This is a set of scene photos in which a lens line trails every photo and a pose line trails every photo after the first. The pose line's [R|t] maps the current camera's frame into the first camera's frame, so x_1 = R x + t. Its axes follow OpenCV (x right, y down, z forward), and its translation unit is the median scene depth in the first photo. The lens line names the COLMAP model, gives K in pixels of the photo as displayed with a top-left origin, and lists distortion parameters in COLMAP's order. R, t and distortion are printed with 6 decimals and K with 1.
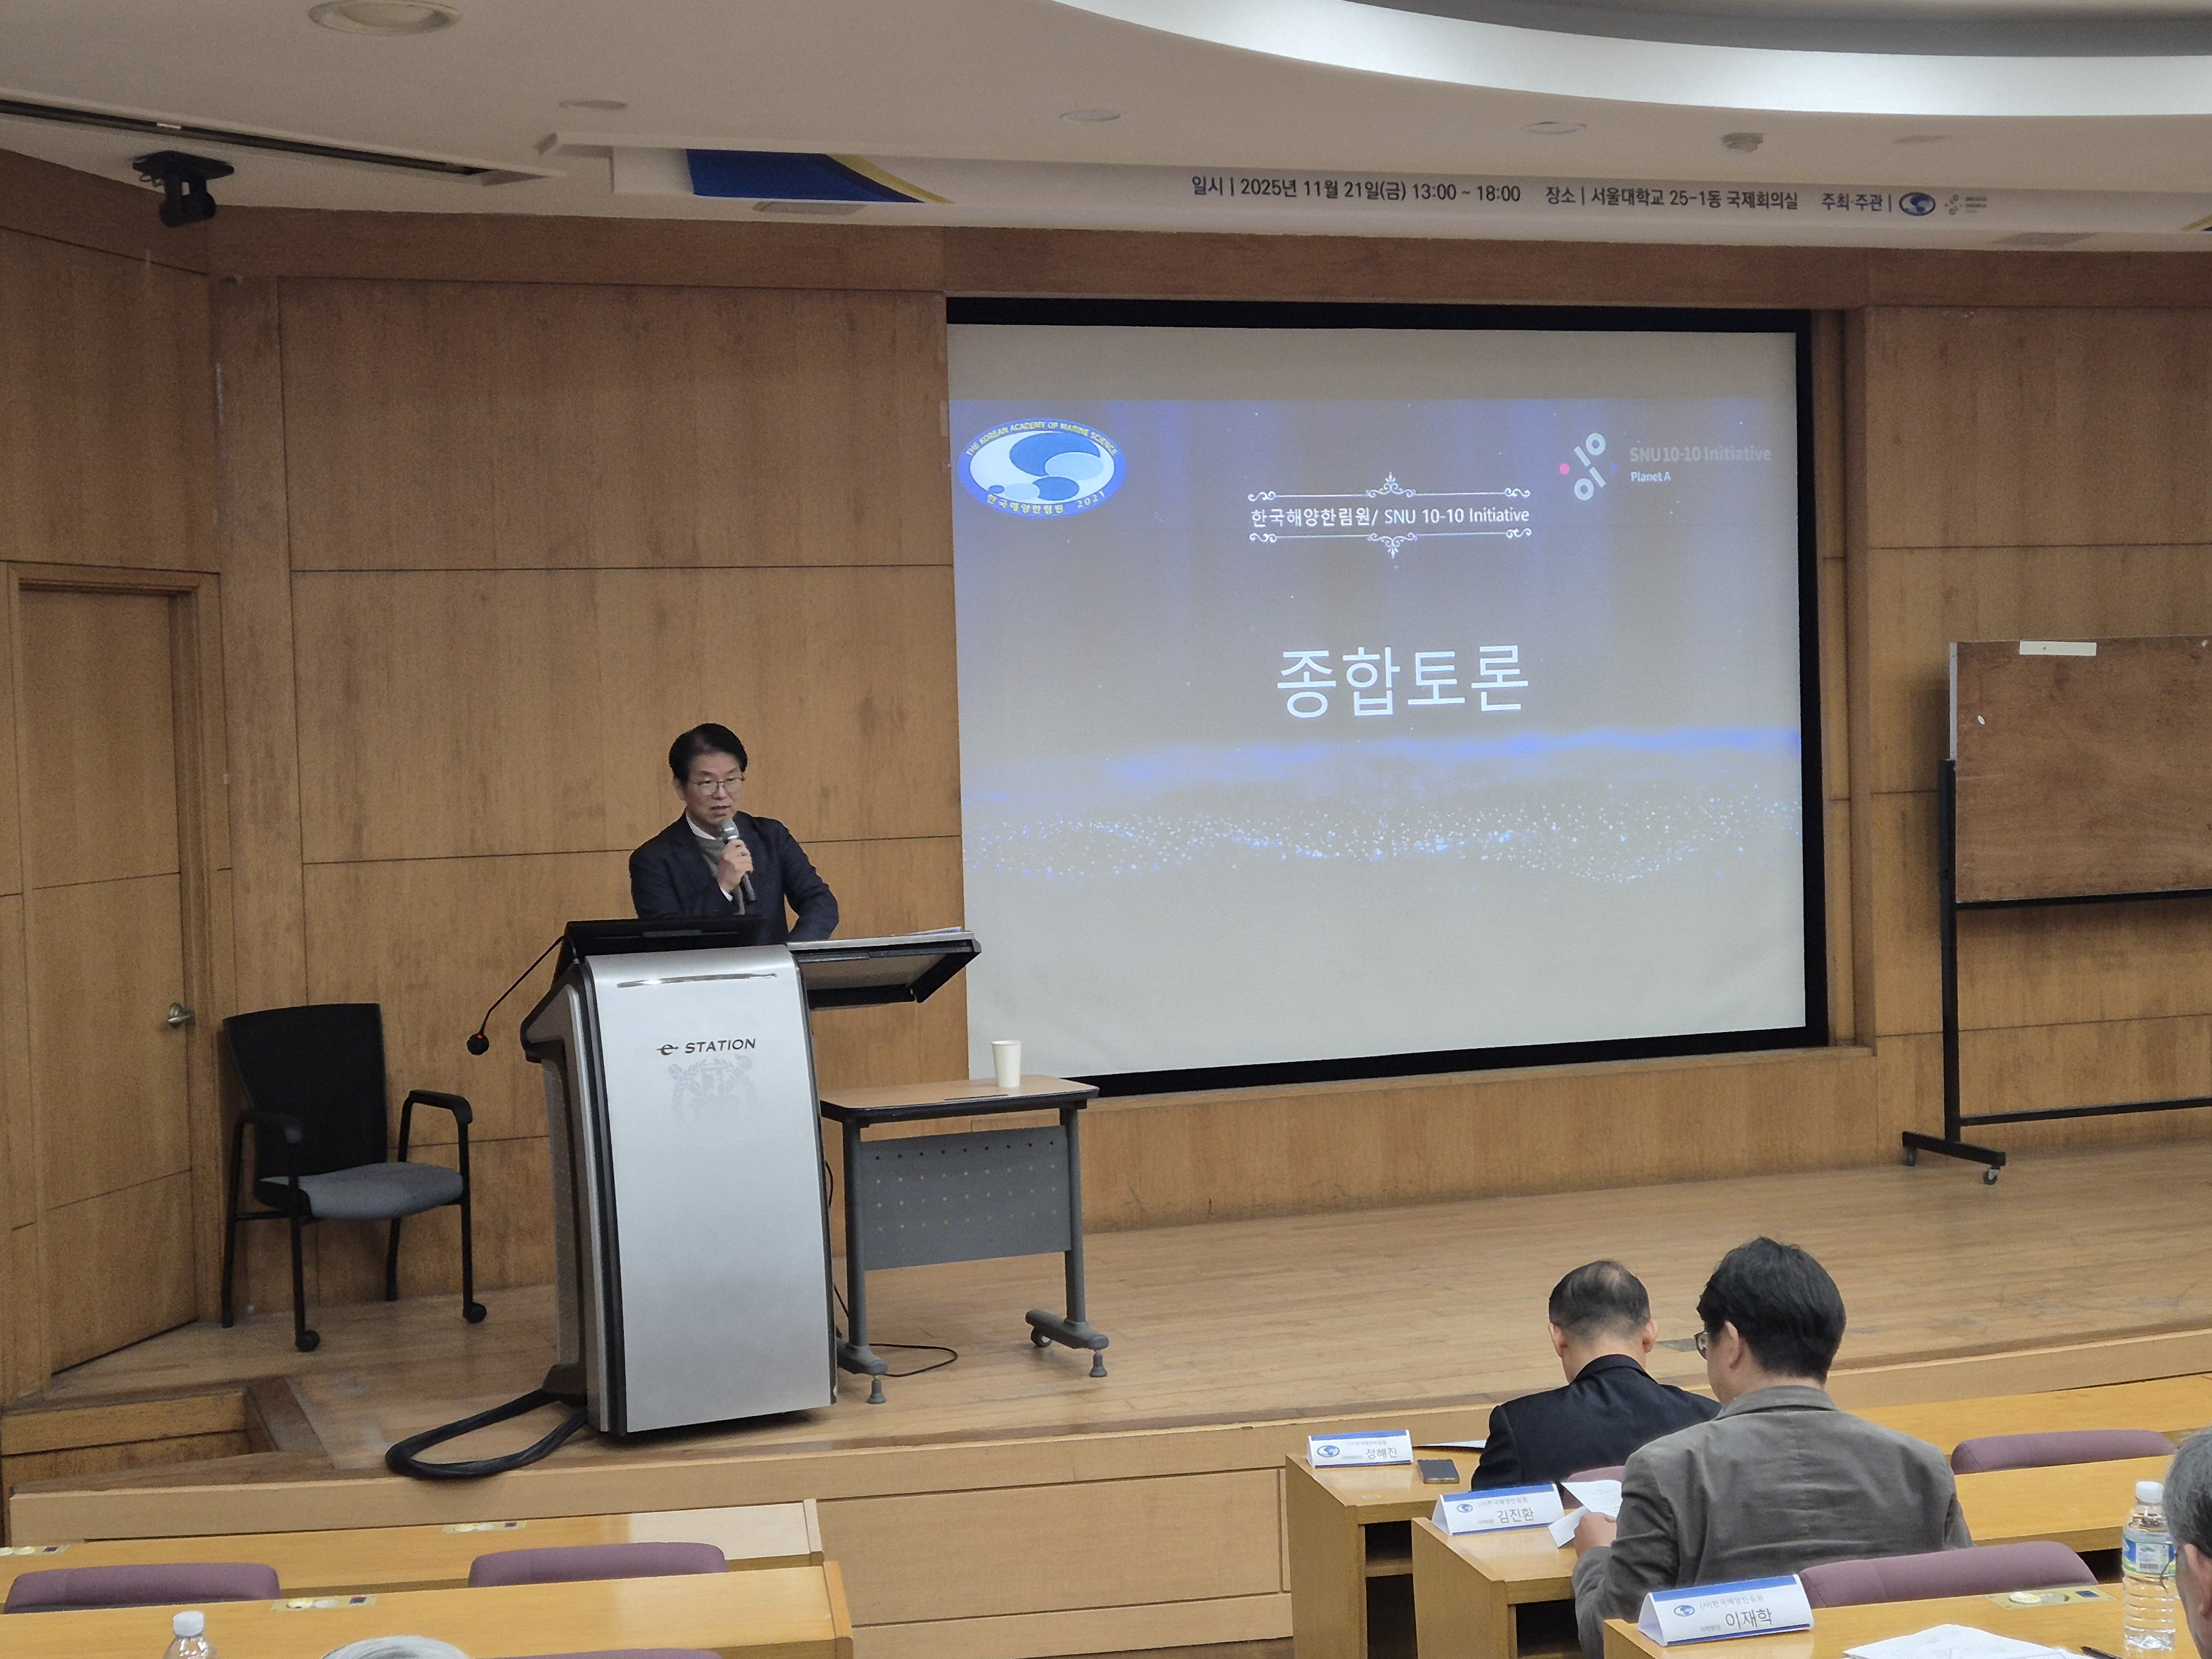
lens RADIAL K [[3104.1, 0, 1064.2], [0, 3104.1, 853.1], [0, 0, 1]] dist [0.095789, 0.000000]
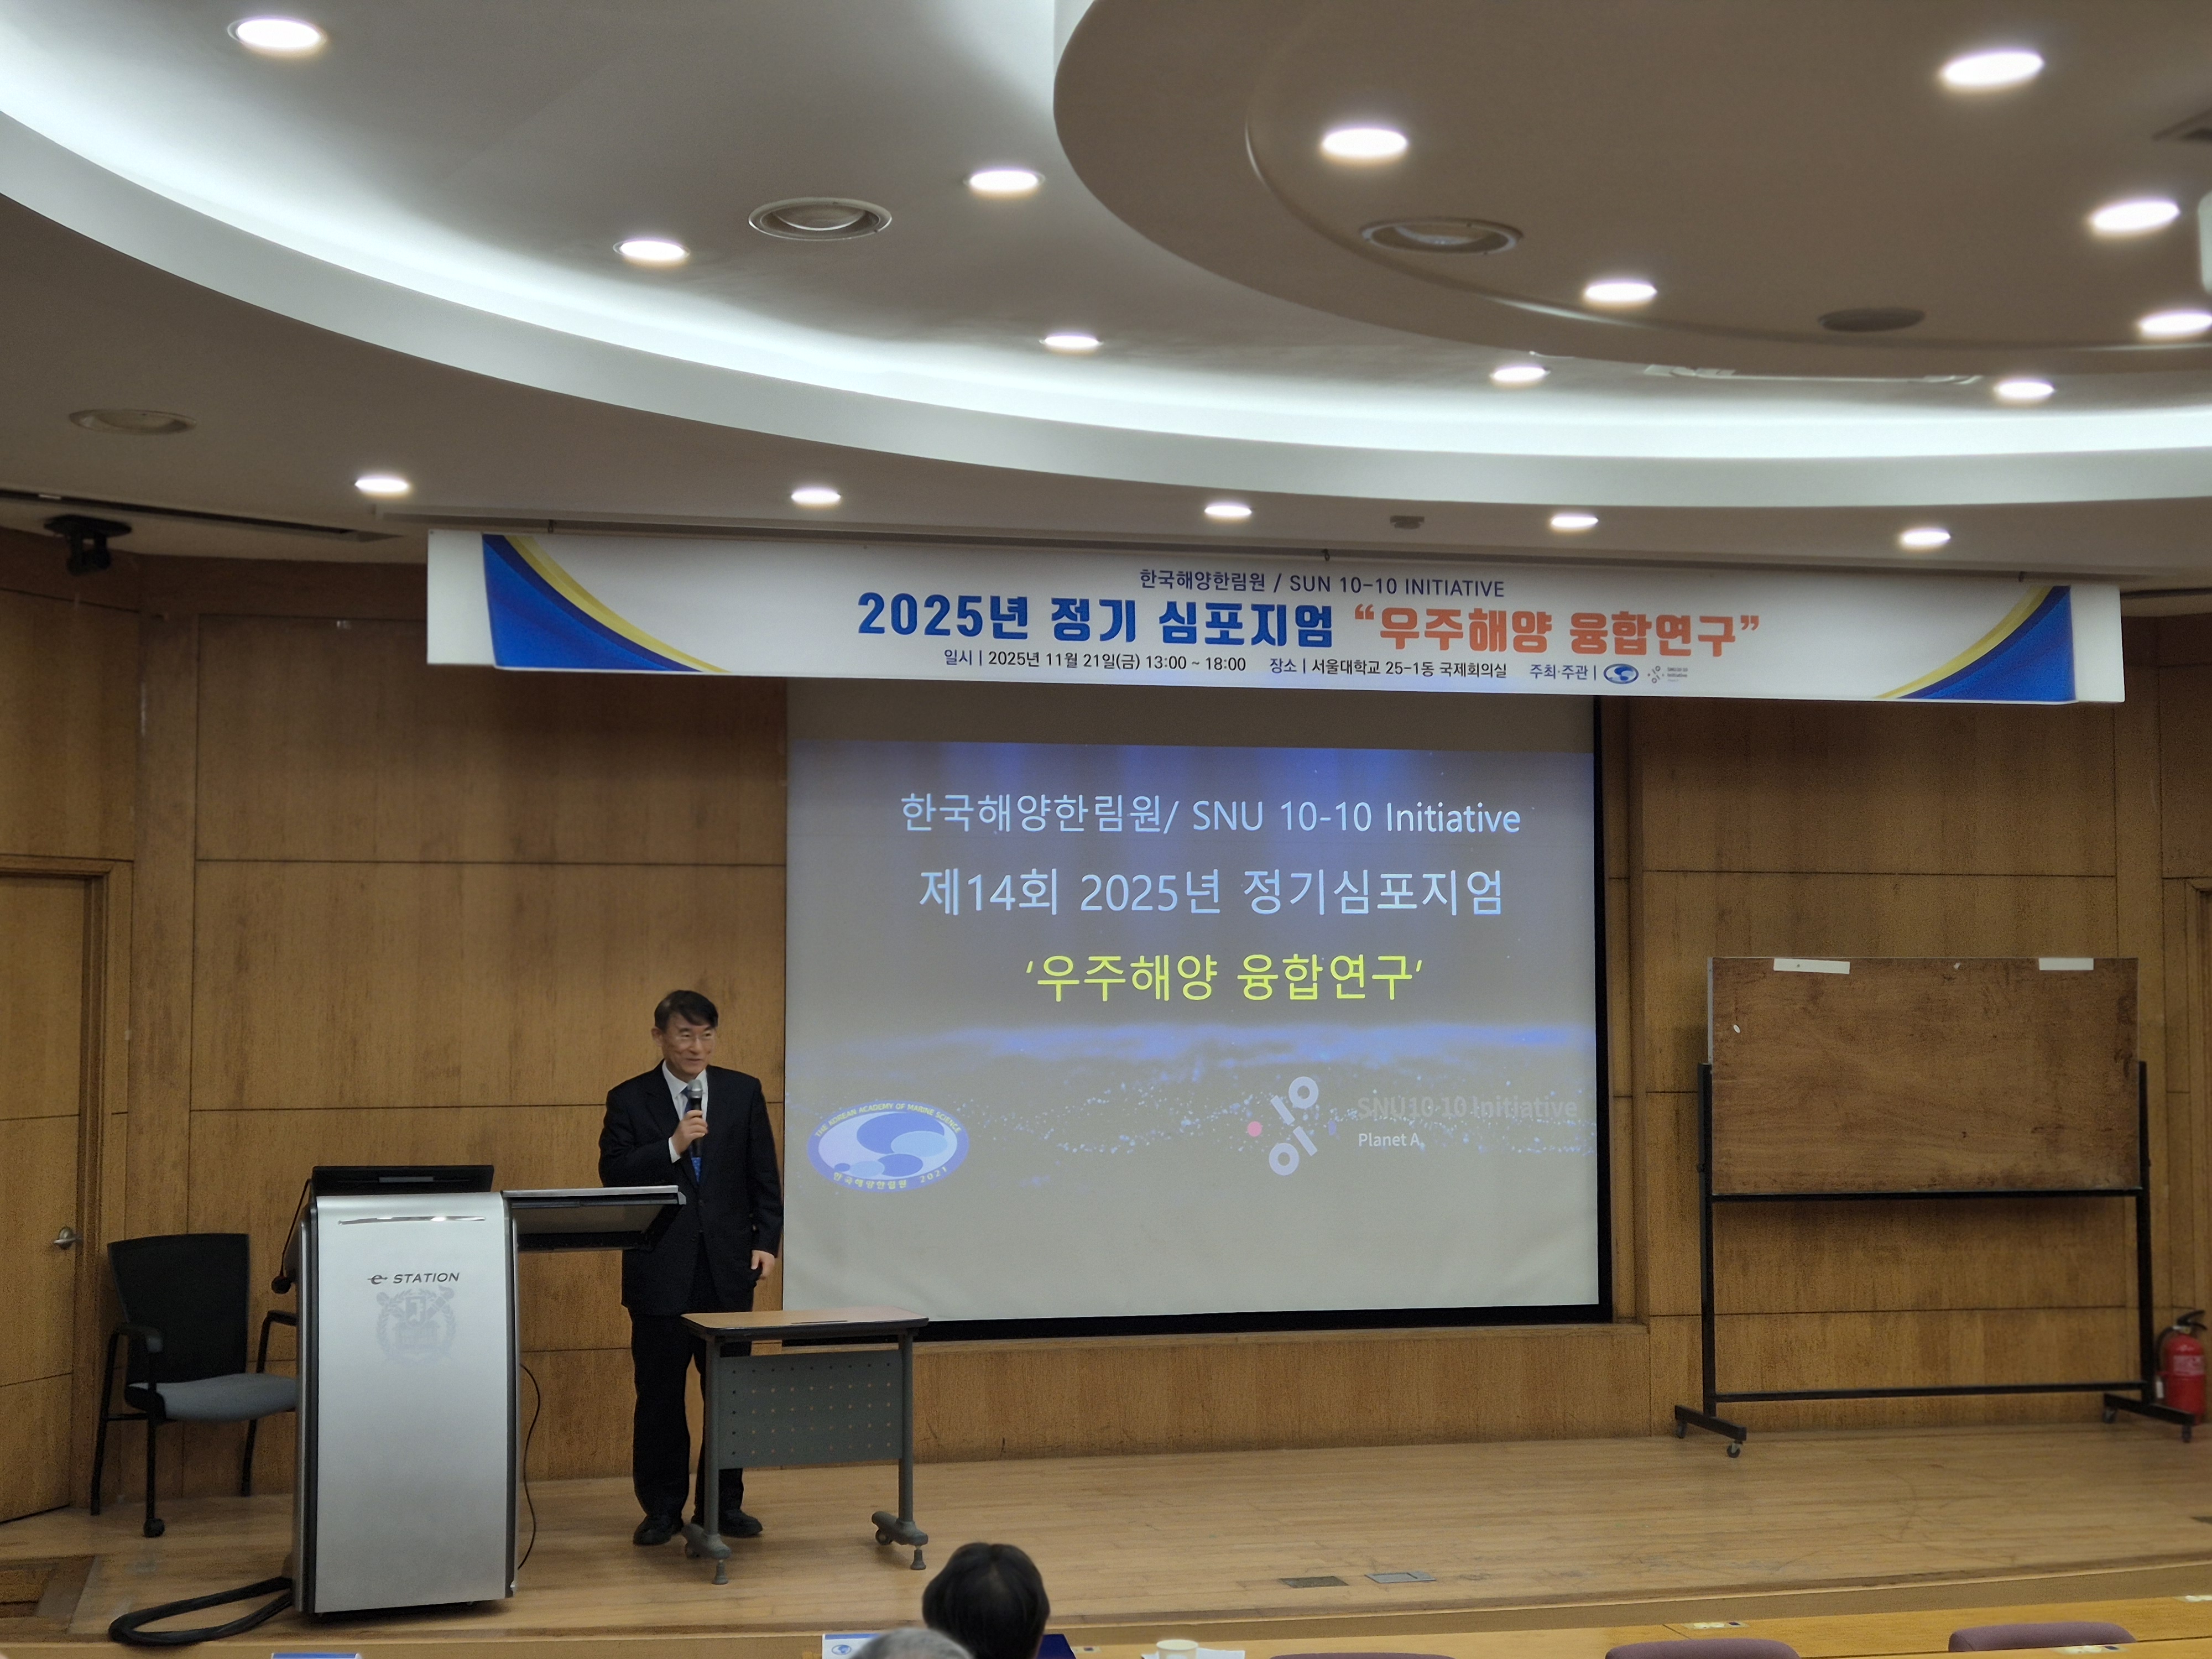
lens RADIAL K [[2934.9, 0, 1076.1], [0, 2934.9, 837.0], [0, 0, 1]] dist [0.085798, 0.000000]
pose [[0.994137, 0.023303, -0.105584, 0.191471], [-0.033213, 0.995103, -0.093094, -0.005856], [0.102897, 0.096055, 0.990043, -0.067137]]
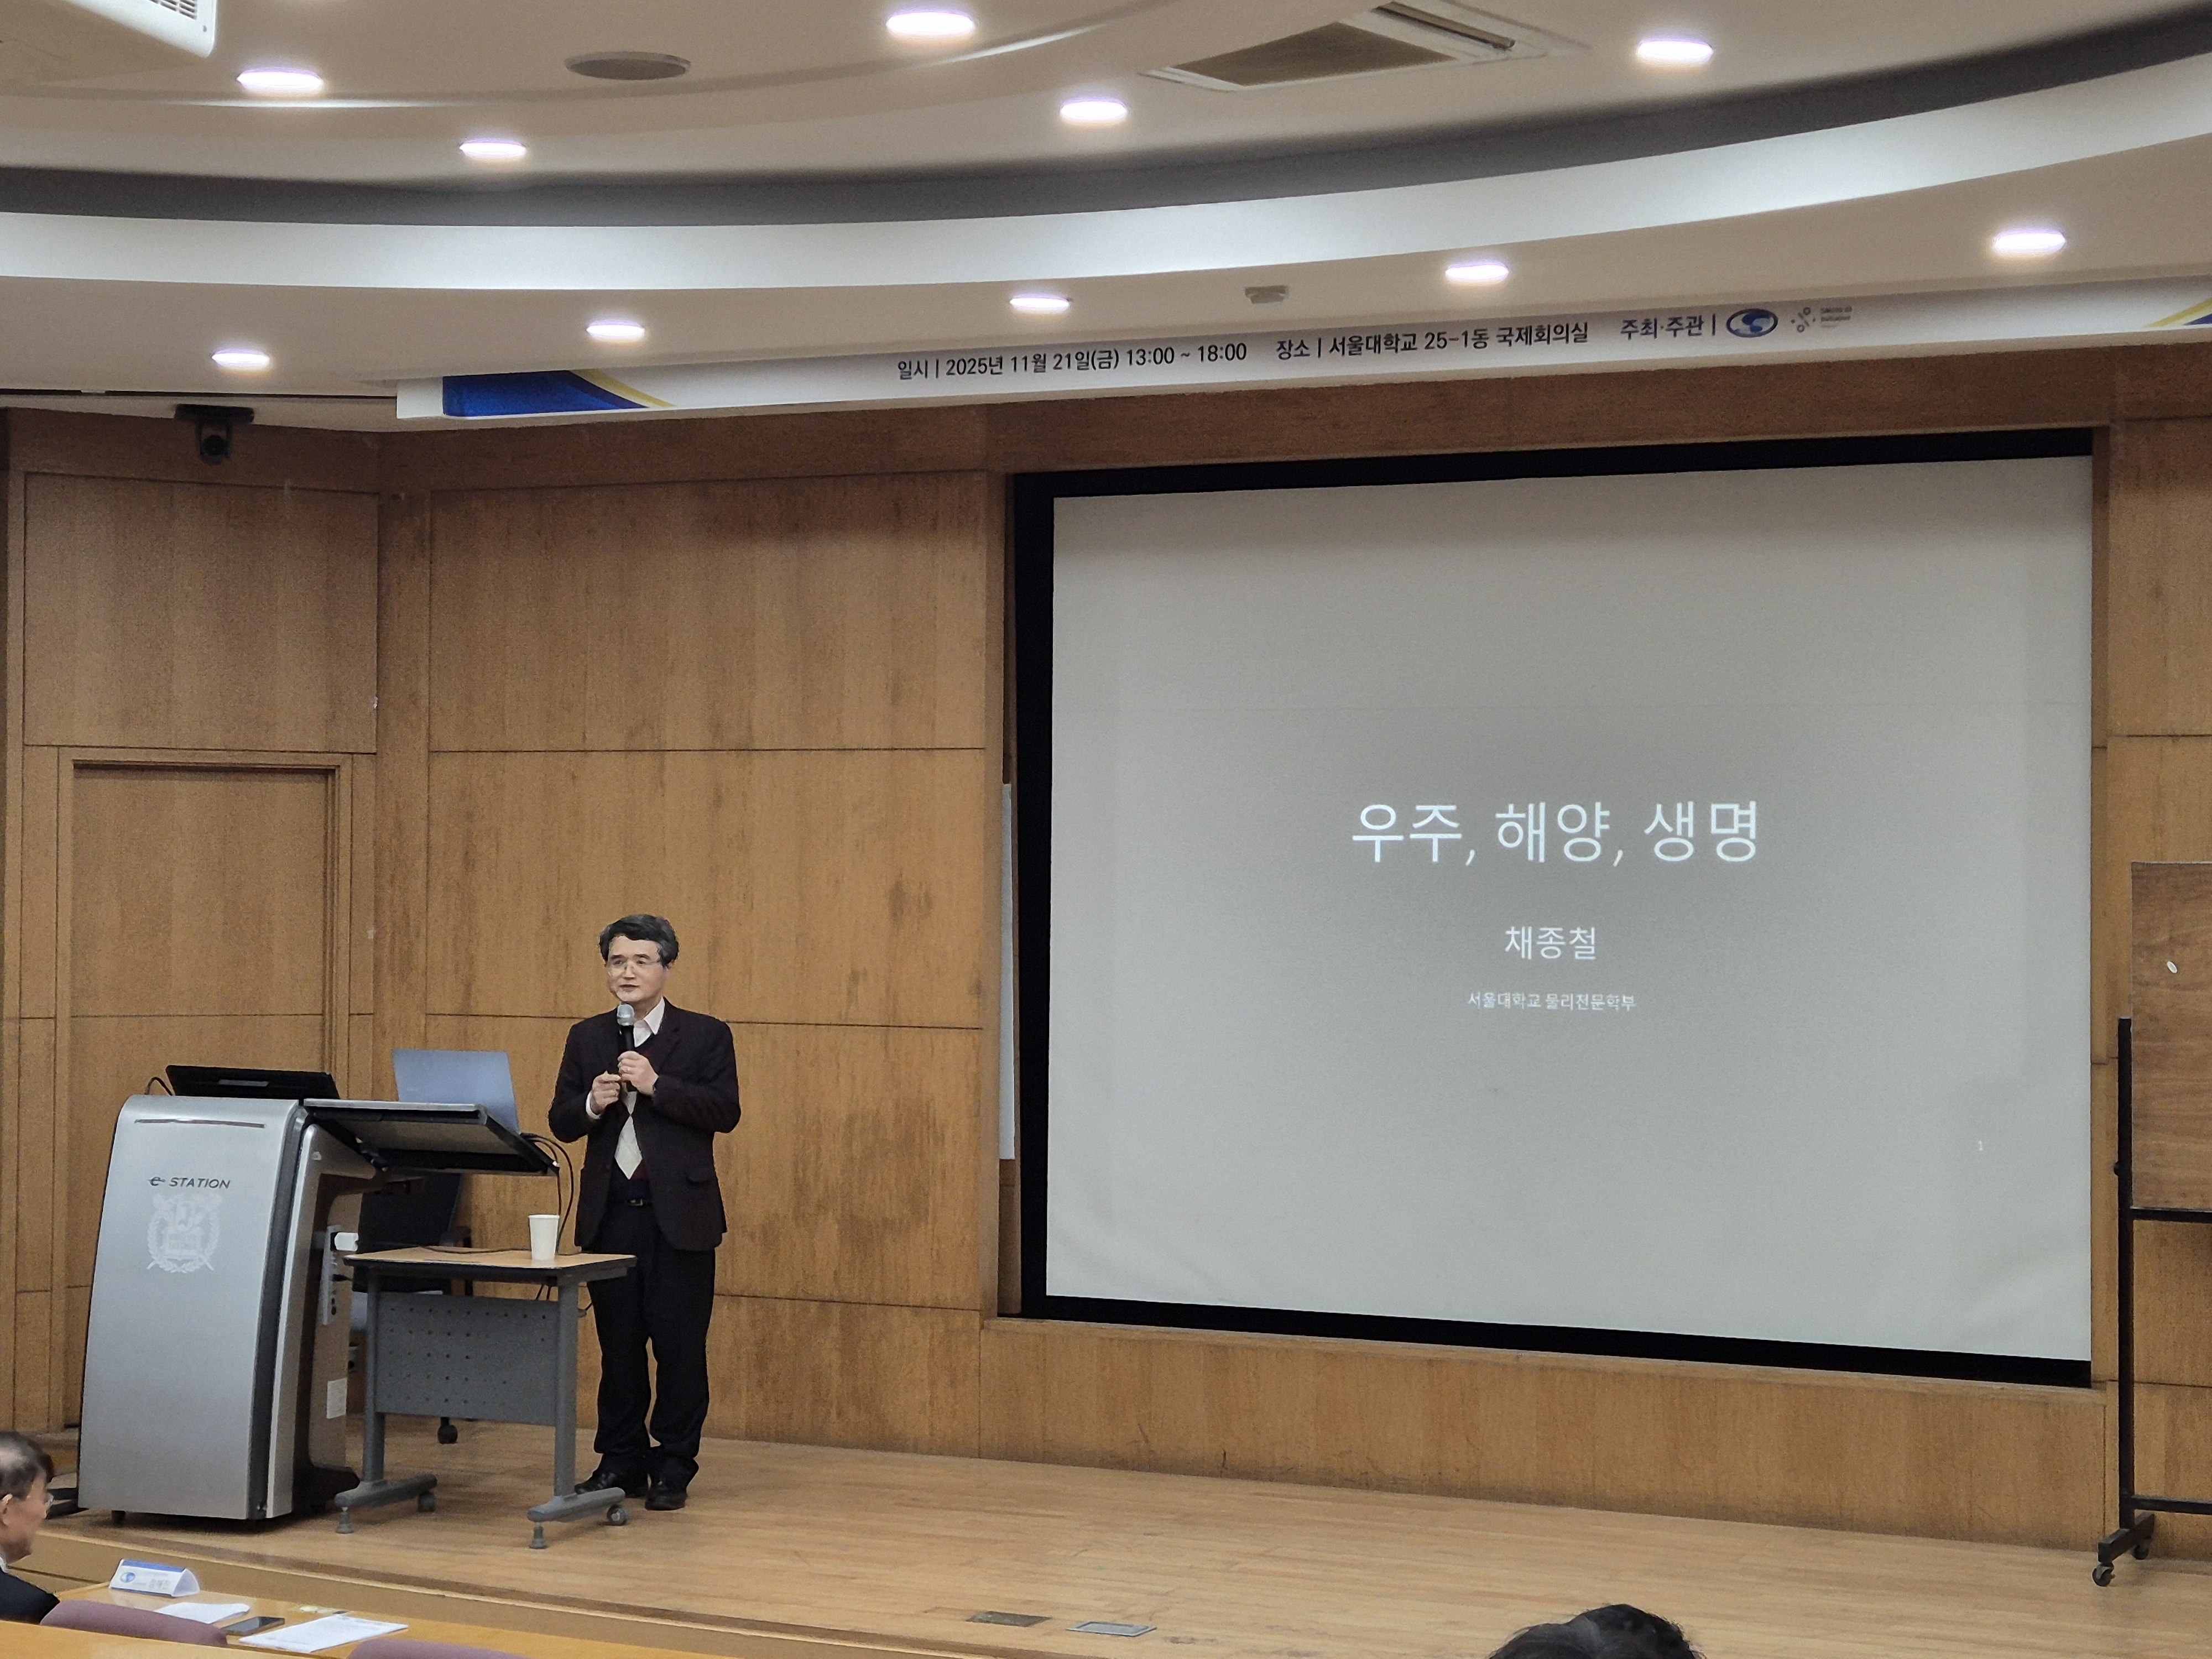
lens RADIAL K [[3975.2, 0, 1075.4], [0, 3975.2, 851.8], [0, 0, 1]] dist [0.097225, 0.000000]
pose [[0.701161, 0.028627, -0.712428, 0.893850], [-0.064892, 0.997609, -0.023779, -0.034036], [0.710044, 0.062904, 0.701342, 0.157910]]
